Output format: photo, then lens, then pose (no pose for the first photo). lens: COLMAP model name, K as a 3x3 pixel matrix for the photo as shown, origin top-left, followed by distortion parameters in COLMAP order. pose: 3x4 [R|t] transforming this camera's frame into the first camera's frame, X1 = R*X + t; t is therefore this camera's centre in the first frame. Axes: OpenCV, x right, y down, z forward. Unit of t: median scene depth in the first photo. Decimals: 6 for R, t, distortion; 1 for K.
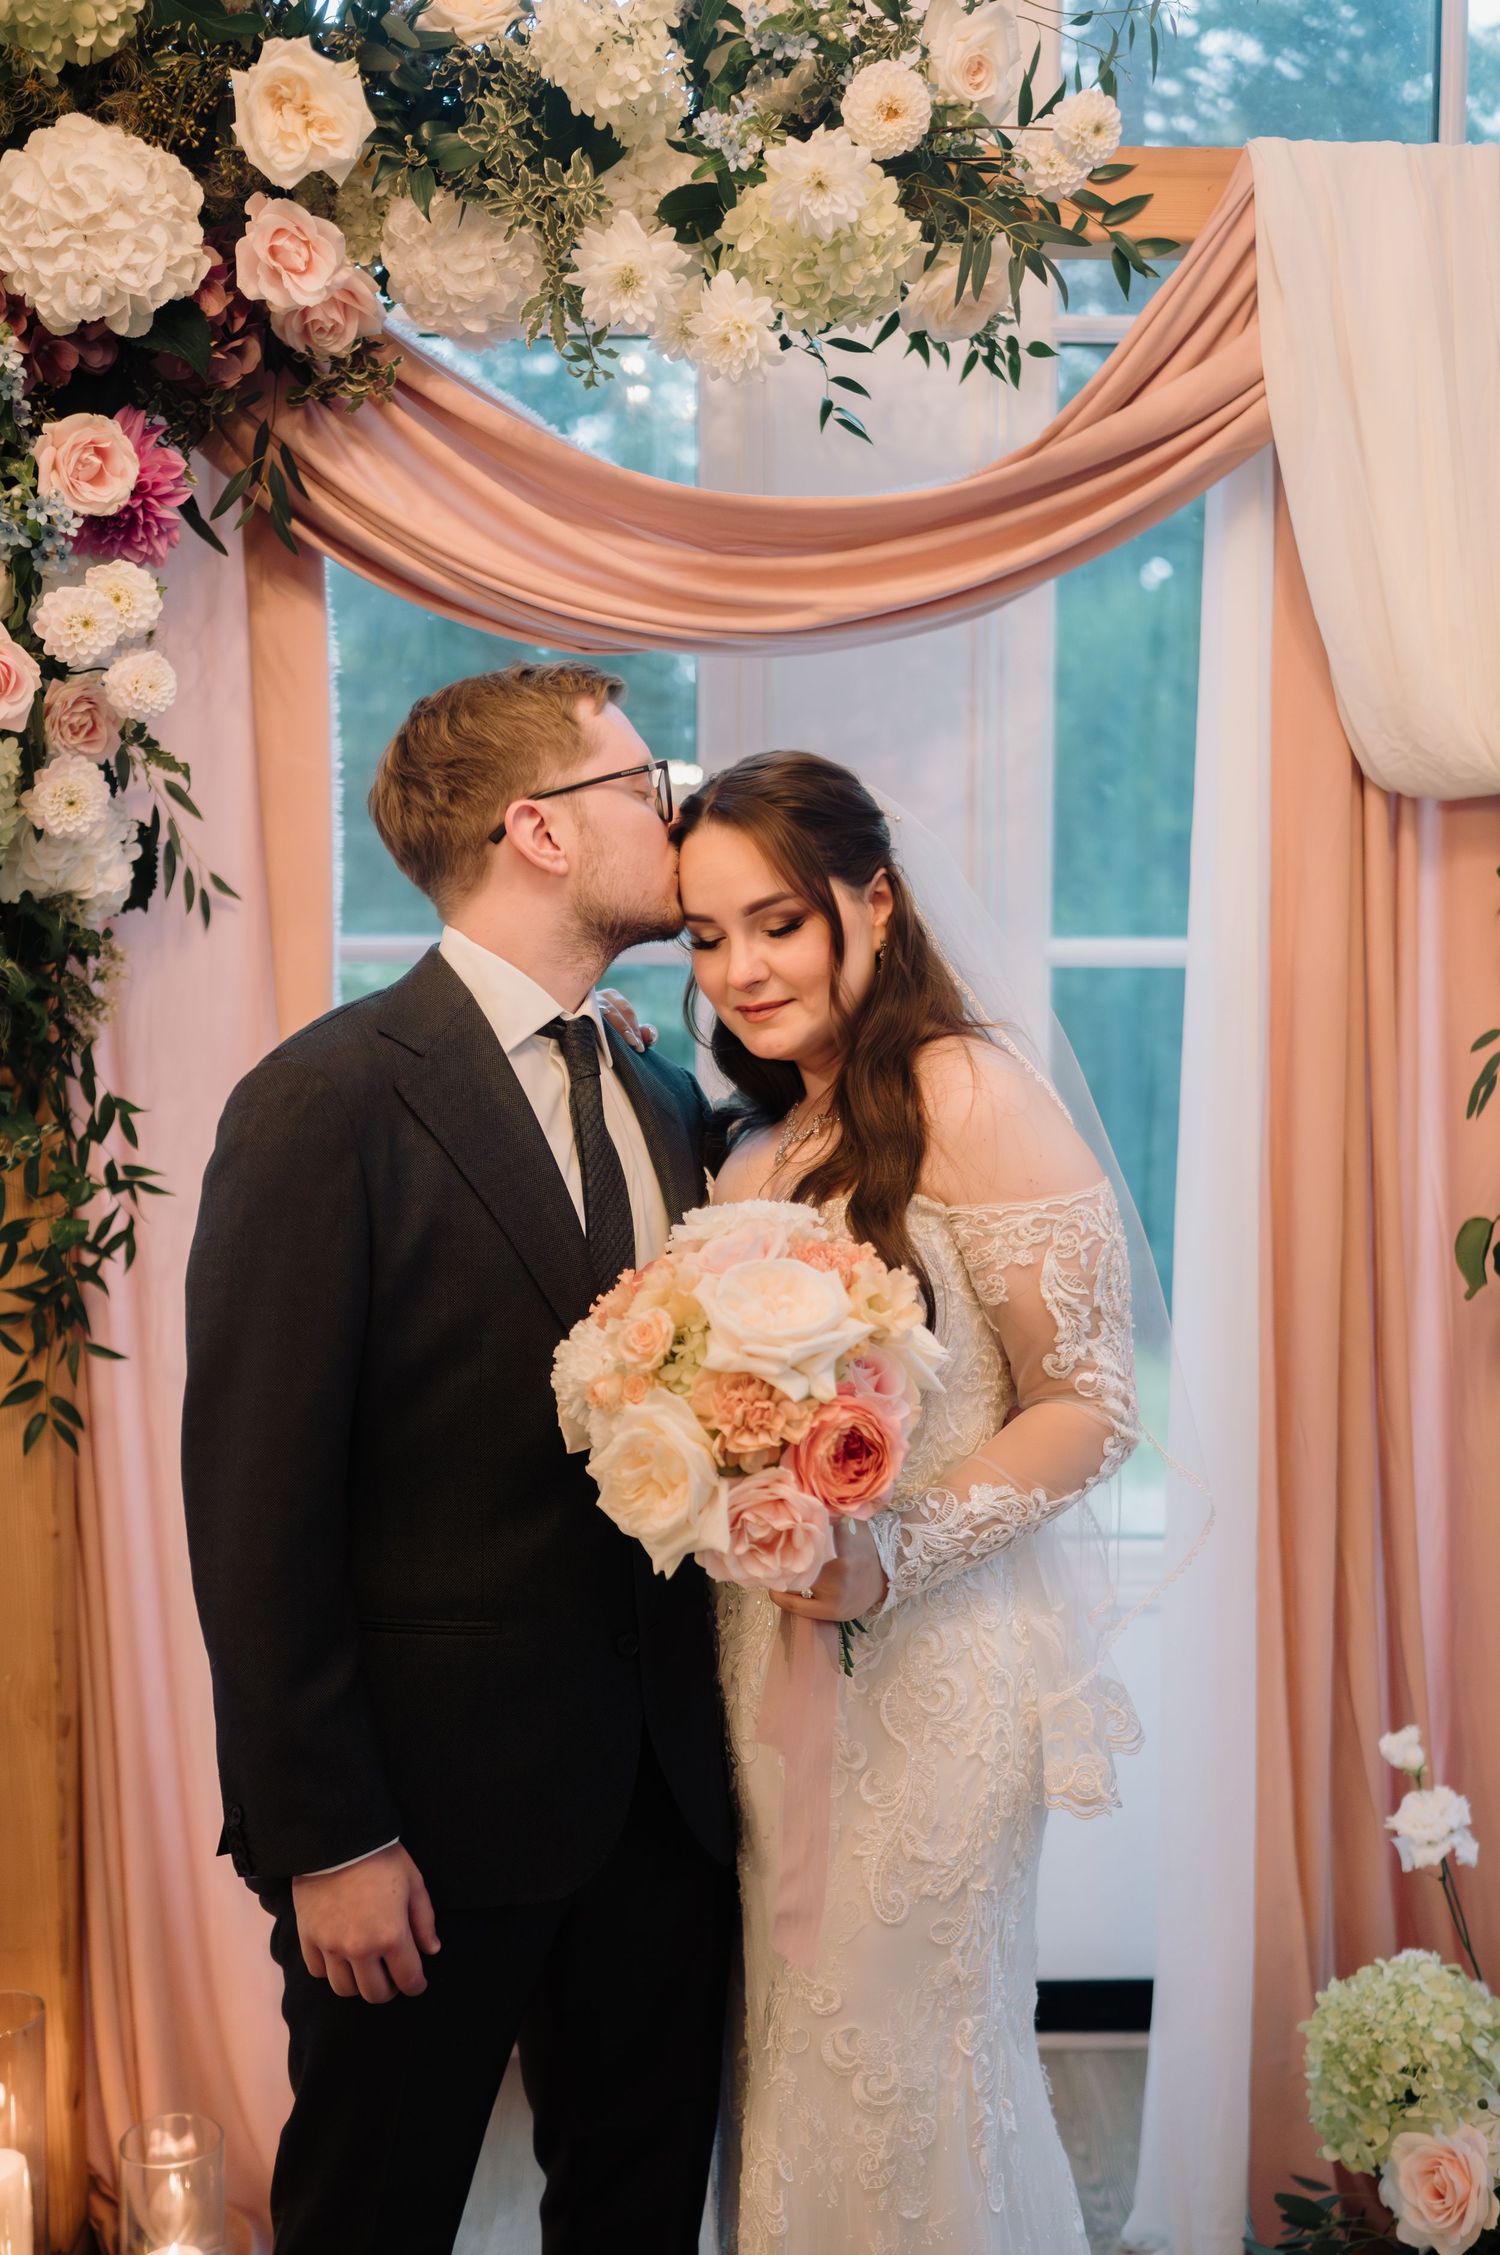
lens RADIAL K [[2089.7, 0, 780.7], [0, 2089.7, 1127.1], [0, 0, 1]] dist [-0.010930, 0.000000]
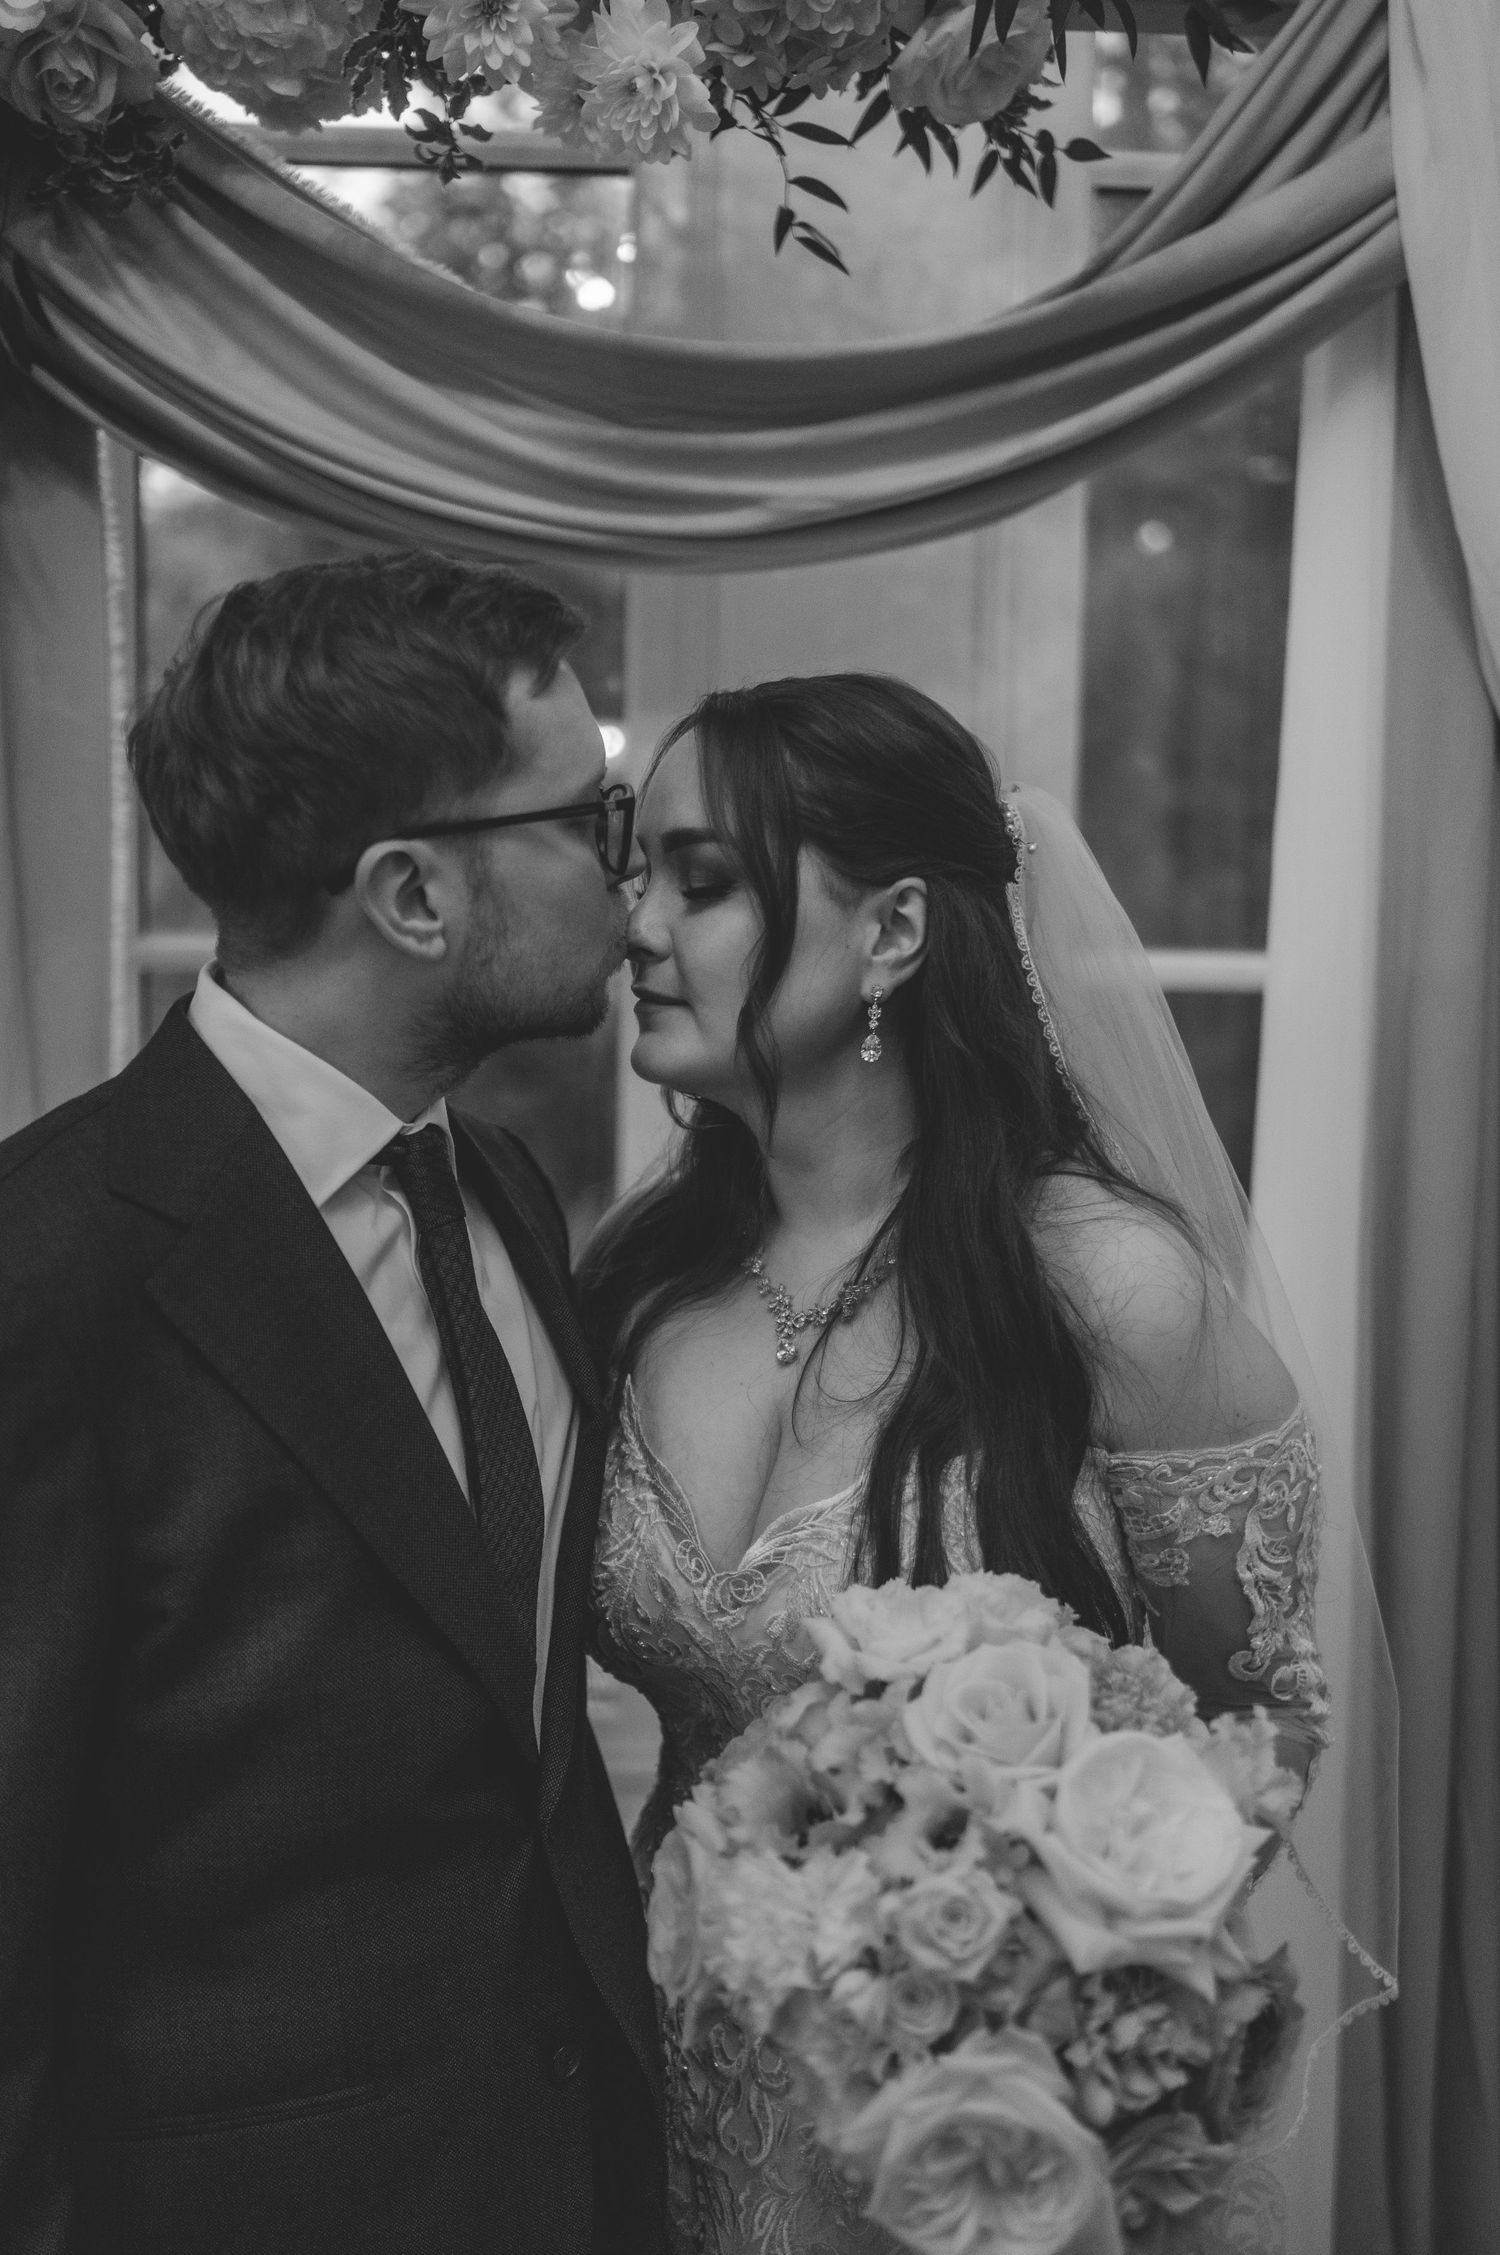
lens RADIAL K [[2113.6, 0, 770.7], [0, 2113.6, 1129.8], [0, 0, 1]] dist [-0.008099, 0.000000]
pose [[0.999856, 0.015945, 0.005892, 0.017905], [-0.016019, 0.999791, 0.012708, -0.043532], [-0.005688, -0.012801, 0.999902, 0.275548]]
